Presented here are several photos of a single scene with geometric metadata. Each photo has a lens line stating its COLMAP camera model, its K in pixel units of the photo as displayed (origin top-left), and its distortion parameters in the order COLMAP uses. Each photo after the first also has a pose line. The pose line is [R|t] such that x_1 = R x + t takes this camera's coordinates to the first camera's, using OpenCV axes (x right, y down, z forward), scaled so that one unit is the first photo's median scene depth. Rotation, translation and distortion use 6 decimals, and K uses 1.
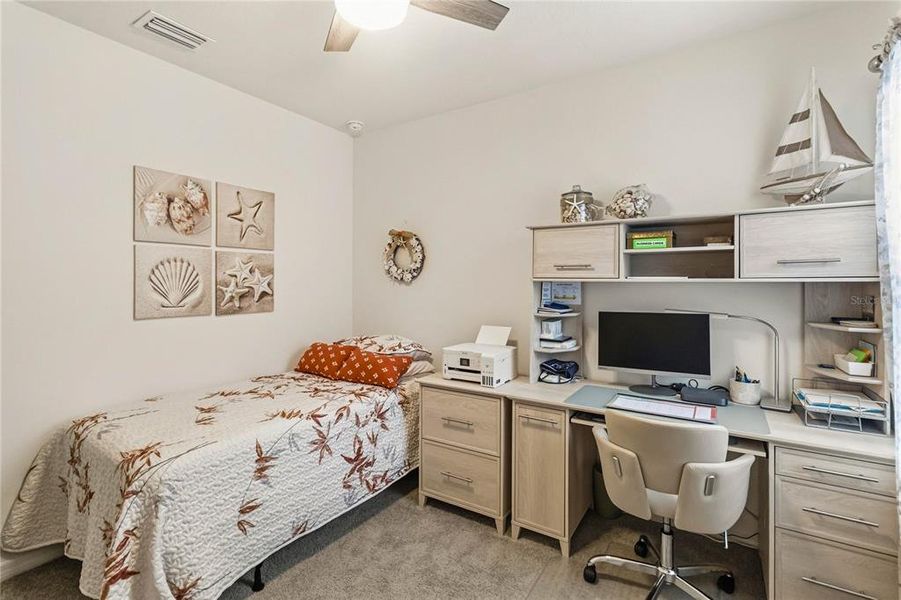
lens RADIAL K [[430.8, 0, 444.5], [0, 430.8, 268.6], [0, 0, 1]] dist [0.000078, 0.000146]
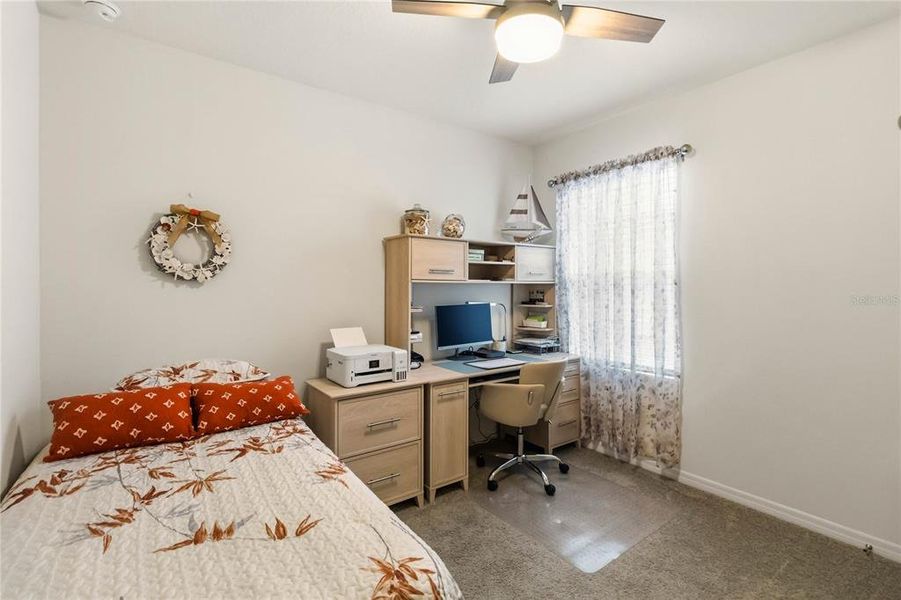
lens RADIAL K [[425.9, 0, 452.3], [0, 425.9, 283.7], [0, 0, 1]] dist [0.000551, 0.000094]
pose [[0.337298, 0.009298, 0.941352, -0.946589], [-0.021383, 0.999769, -0.002213, 0.037510], [-0.941155, -0.019382, 0.337419, 0.593163]]
